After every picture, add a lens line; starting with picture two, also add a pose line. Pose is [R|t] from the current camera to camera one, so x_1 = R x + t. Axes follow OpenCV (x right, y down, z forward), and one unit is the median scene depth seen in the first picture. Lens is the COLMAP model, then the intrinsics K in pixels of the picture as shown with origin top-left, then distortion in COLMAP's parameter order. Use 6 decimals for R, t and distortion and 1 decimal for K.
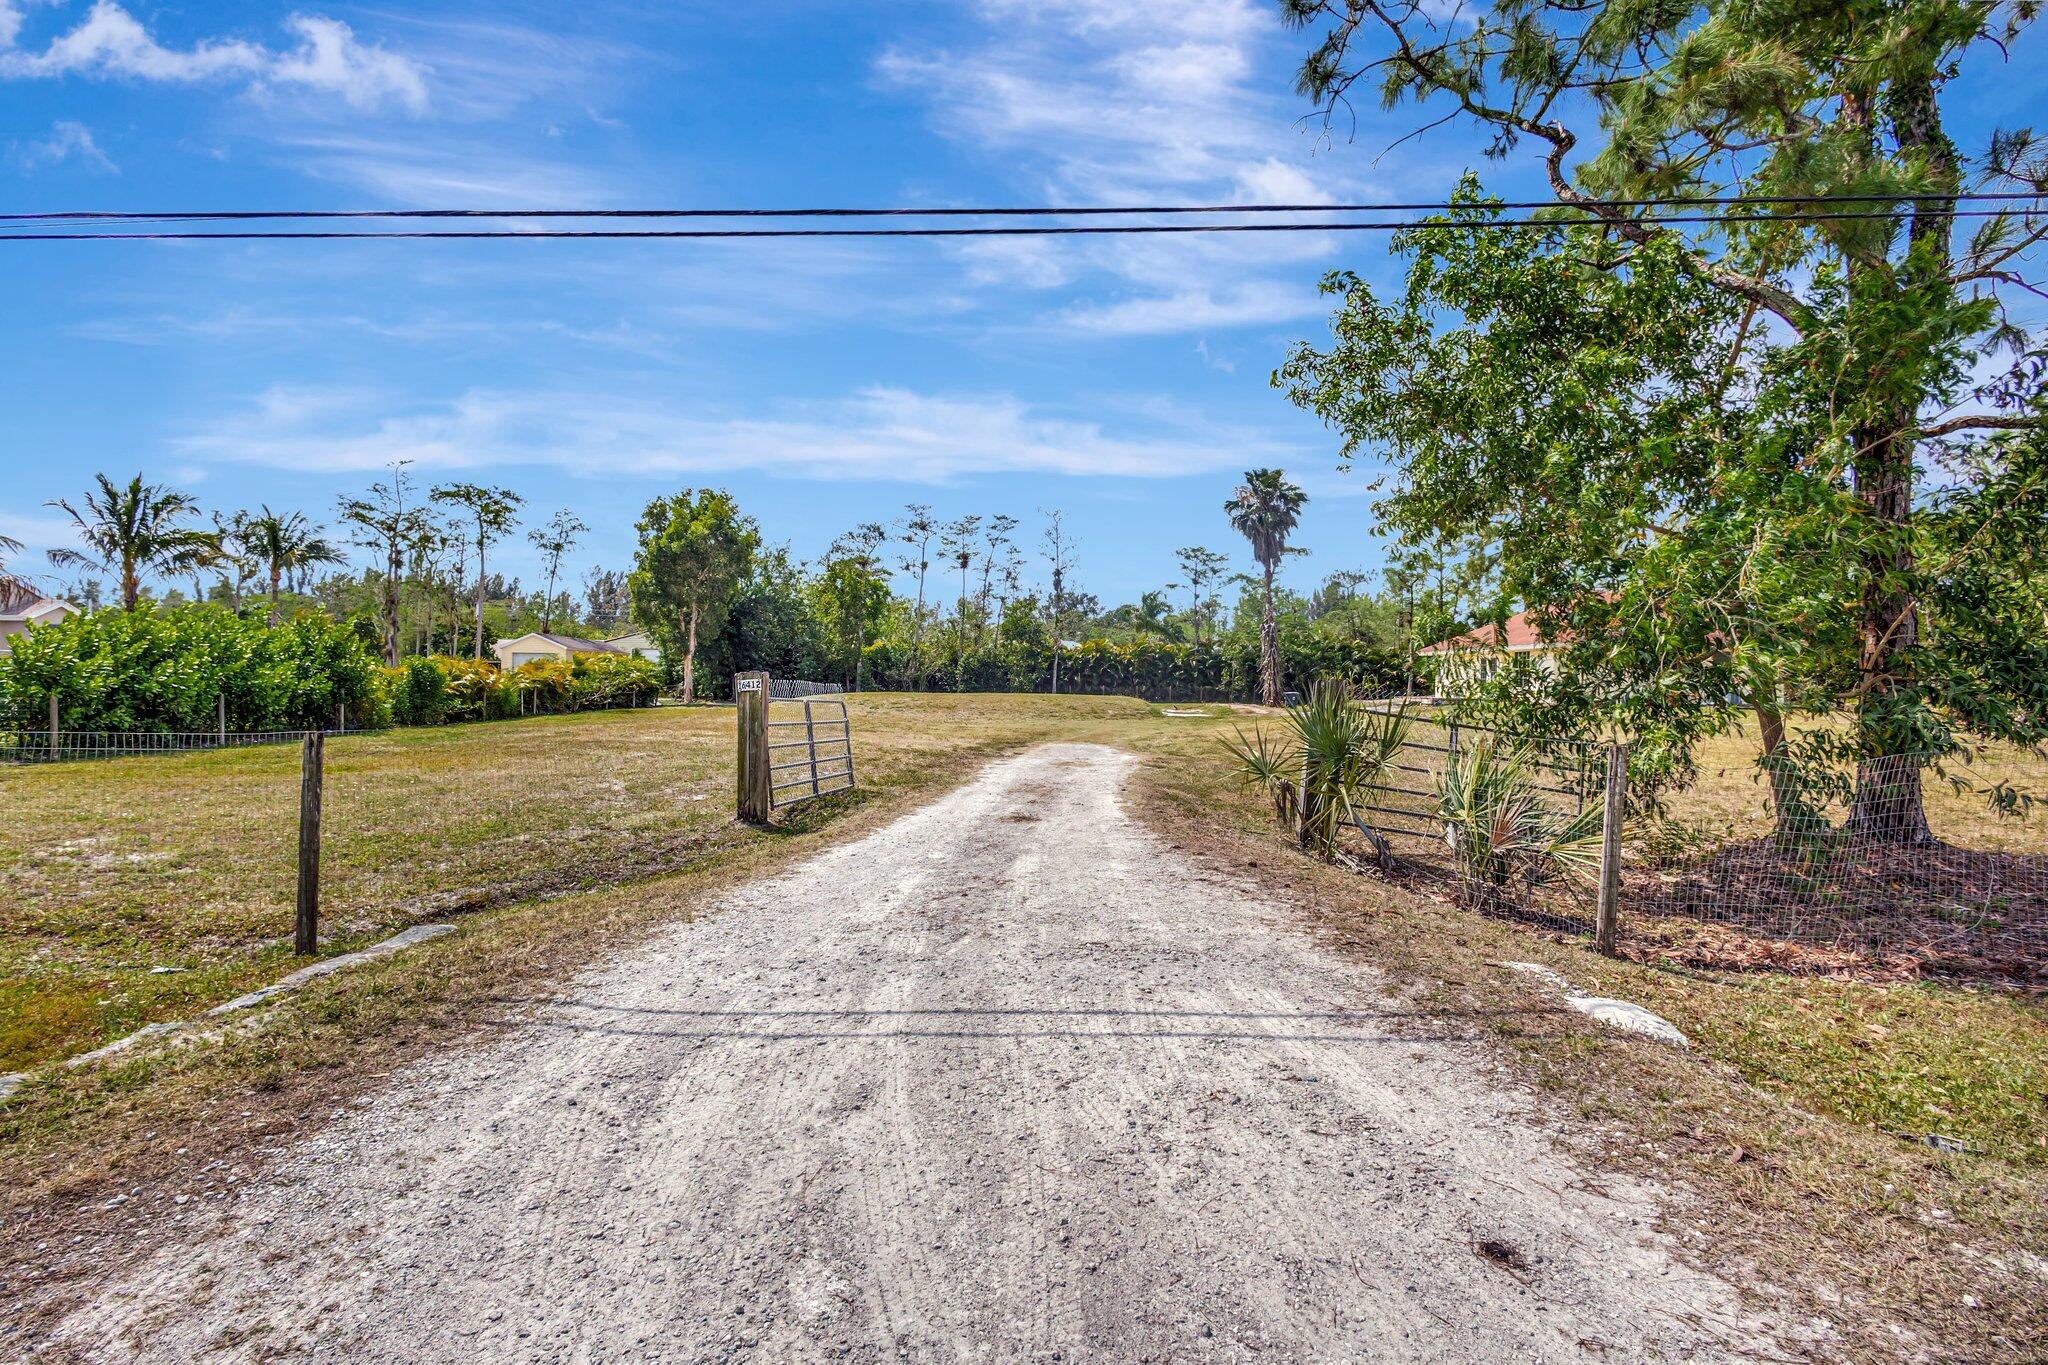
lens RADIAL K [[940.6, 0, 1019.3], [0, 940.6, 673.4], [0, 0, 1]] dist [0.002650, -0.000597]
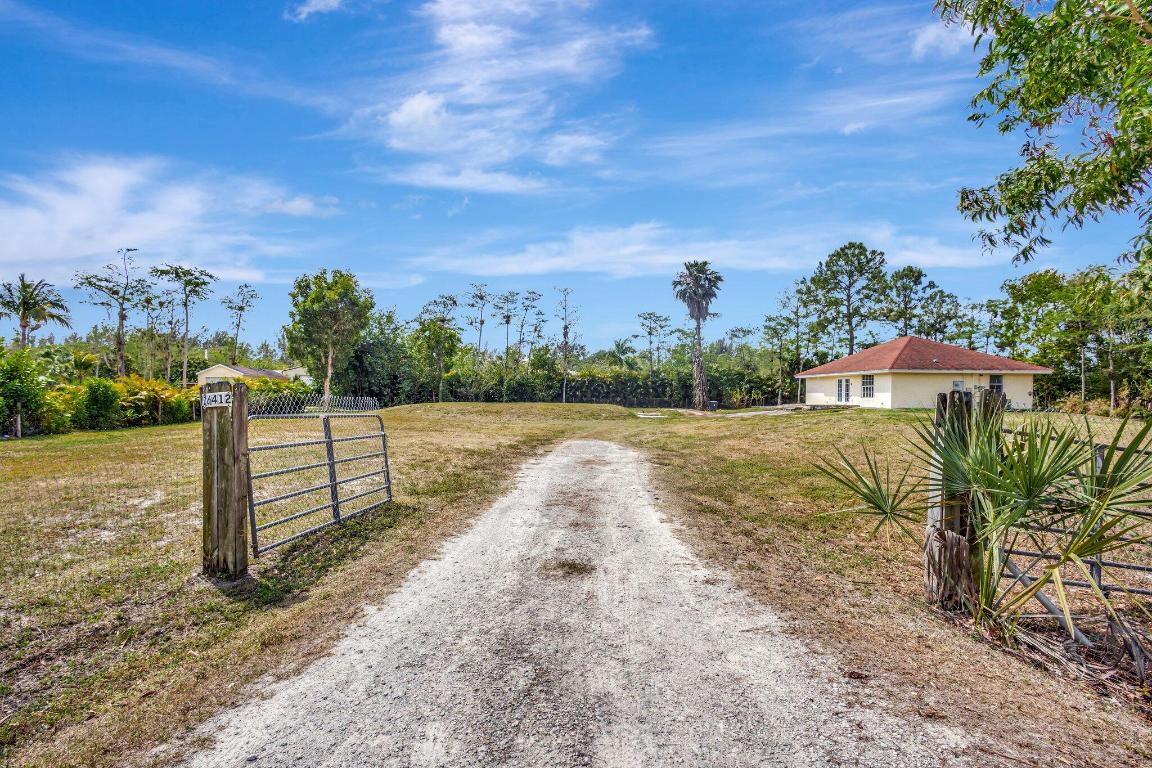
lens RADIAL K [[529.1, 0, 573.4], [0, 529.1, 378.9], [0, 0, 1]] dist [0.002650, -0.000597]
pose [[0.997973, -0.002101, 0.063603, -0.004528], [0.003512, 0.999750, -0.022081, 0.001075], [-0.063541, 0.022259, 0.997731, 0.106083]]
